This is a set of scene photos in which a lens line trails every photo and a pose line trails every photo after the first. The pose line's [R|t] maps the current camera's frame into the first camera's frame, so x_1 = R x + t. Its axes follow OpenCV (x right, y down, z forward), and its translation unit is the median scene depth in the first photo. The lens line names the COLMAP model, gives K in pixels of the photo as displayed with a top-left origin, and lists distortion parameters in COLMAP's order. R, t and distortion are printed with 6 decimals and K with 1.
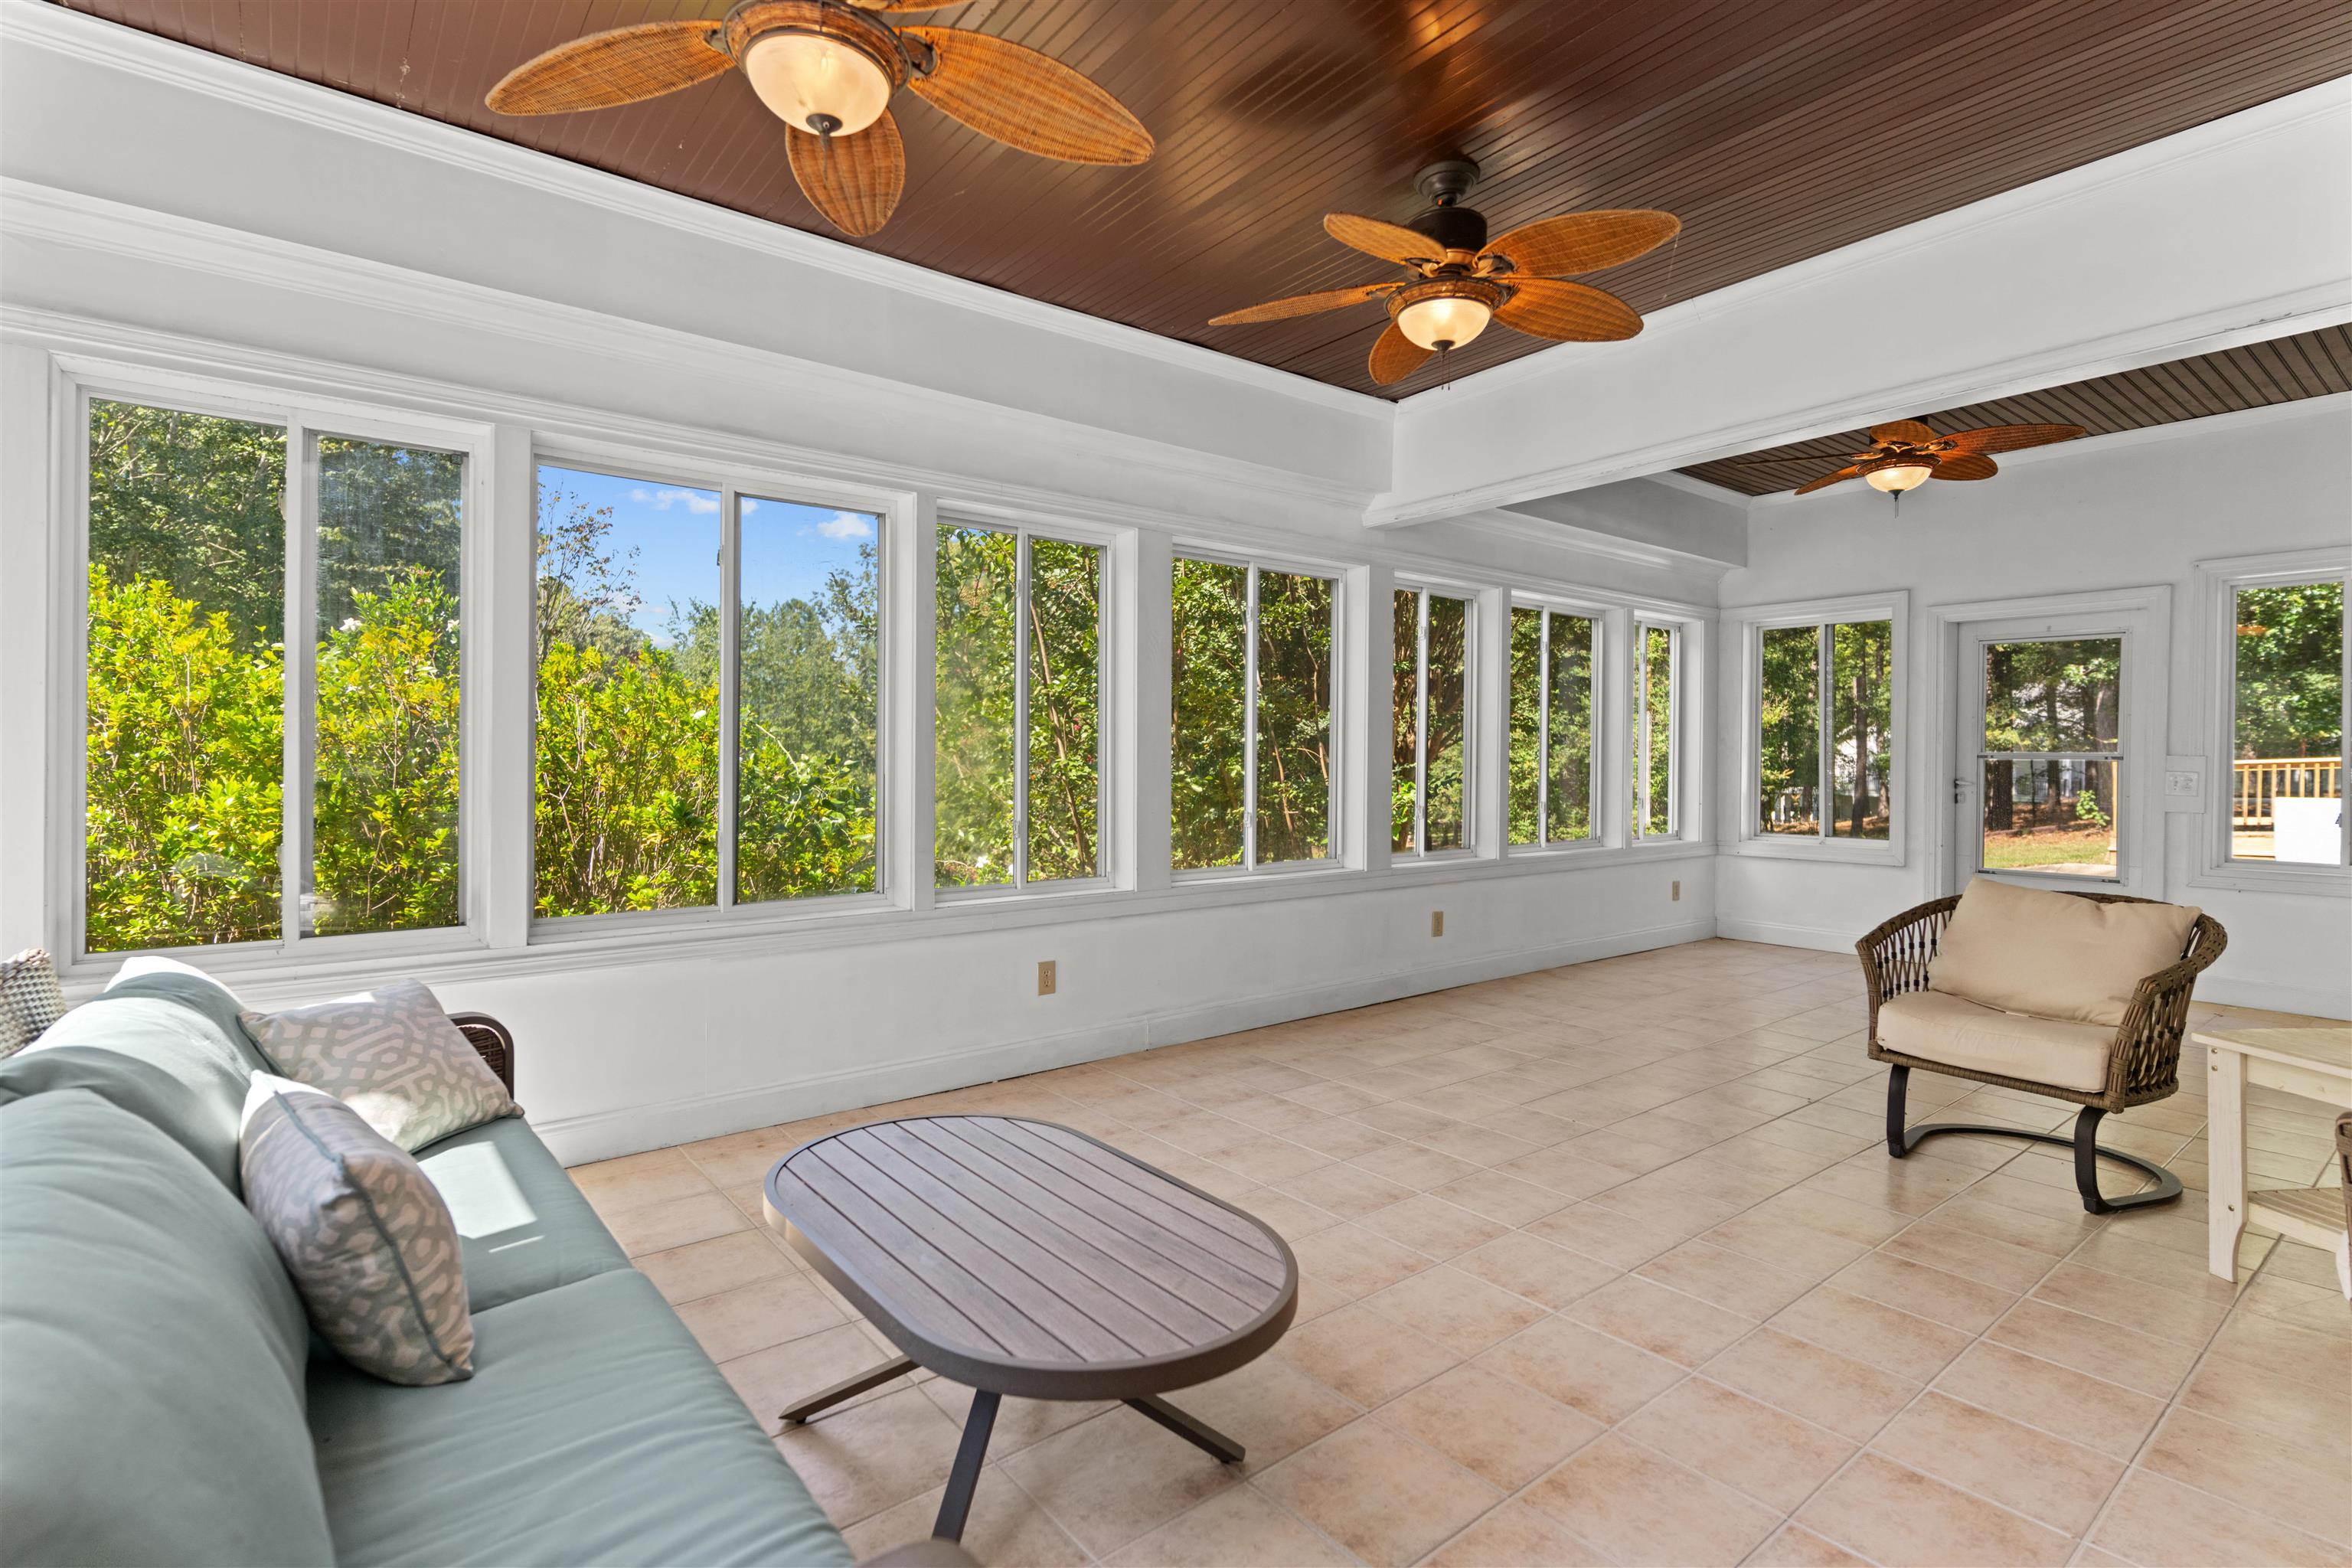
lens RADIAL K [[1138.8, 0, 1186.2], [0, 1138.8, 770.2], [0, 0, 1]] dist [0.004257, 0.000228]
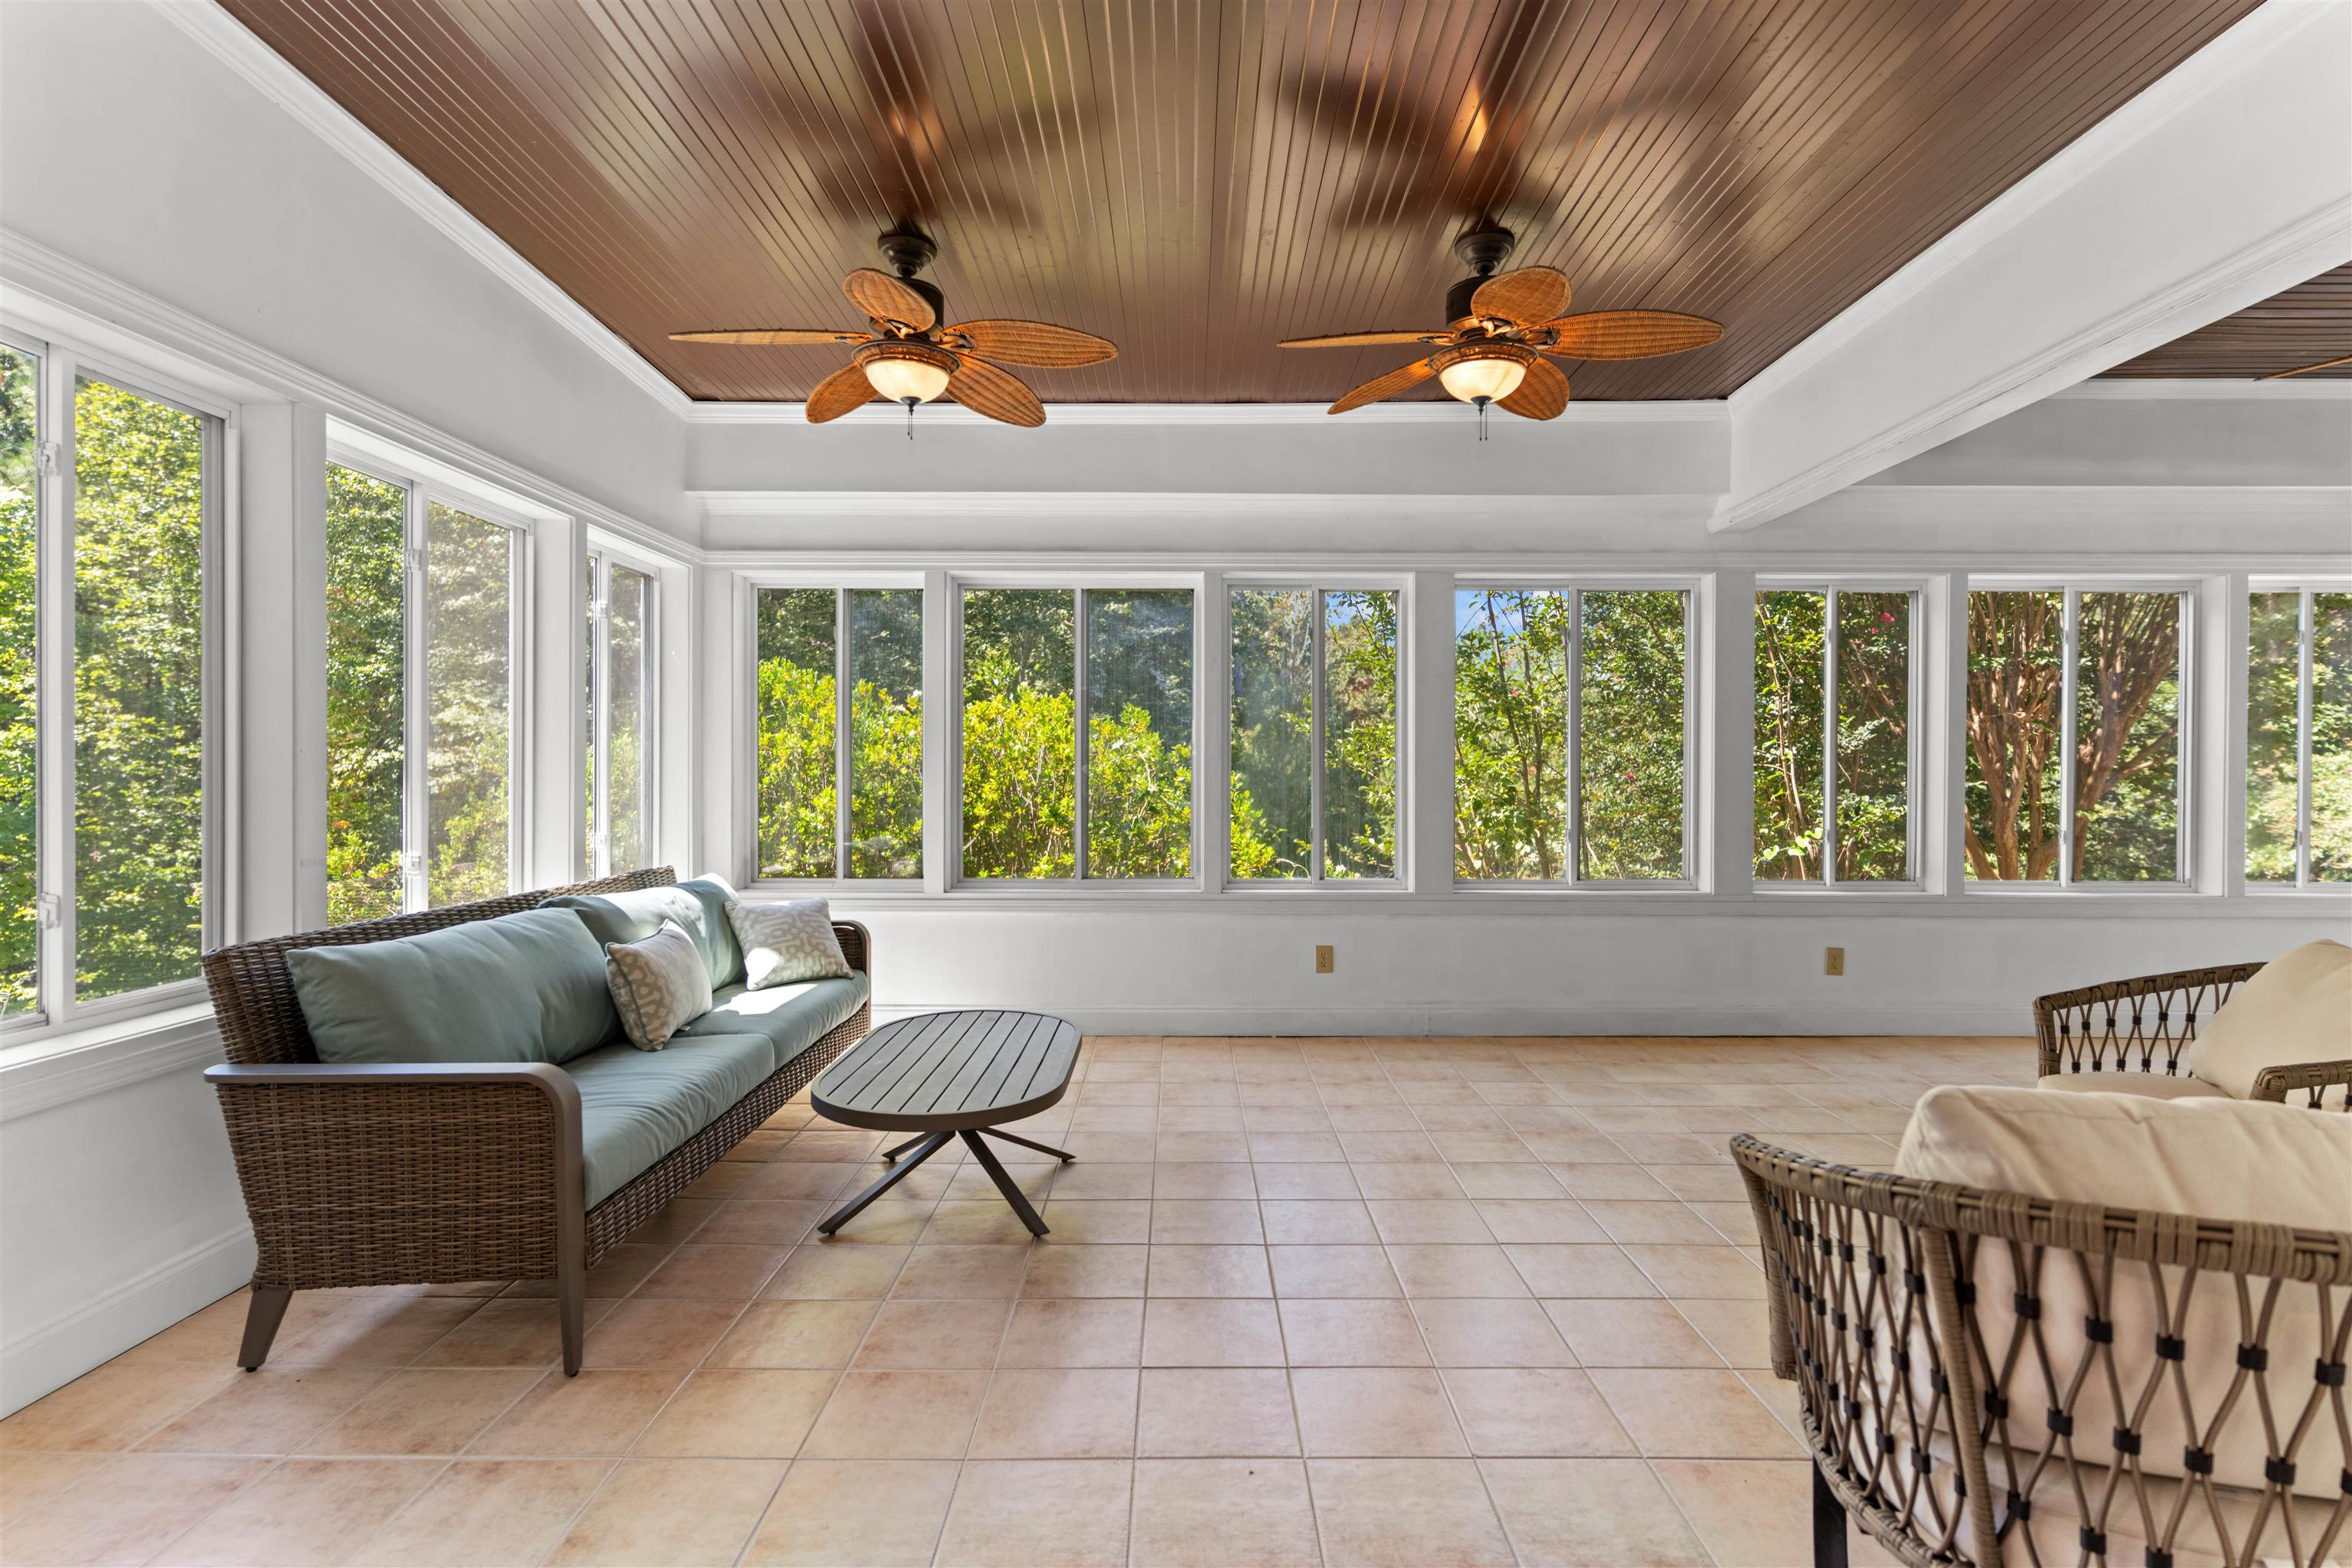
lens RADIAL K [[1138.8, 0, 1157.8], [0, 1138.8, 790.5], [0, 0, 1]] dist [0.004257, 0.000228]
pose [[0.774681, 0.009475, -0.632282, 0.555376], [-0.006365, 0.999954, 0.007186, -0.002555], [0.632321, -0.001542, 0.774705, -0.042521]]
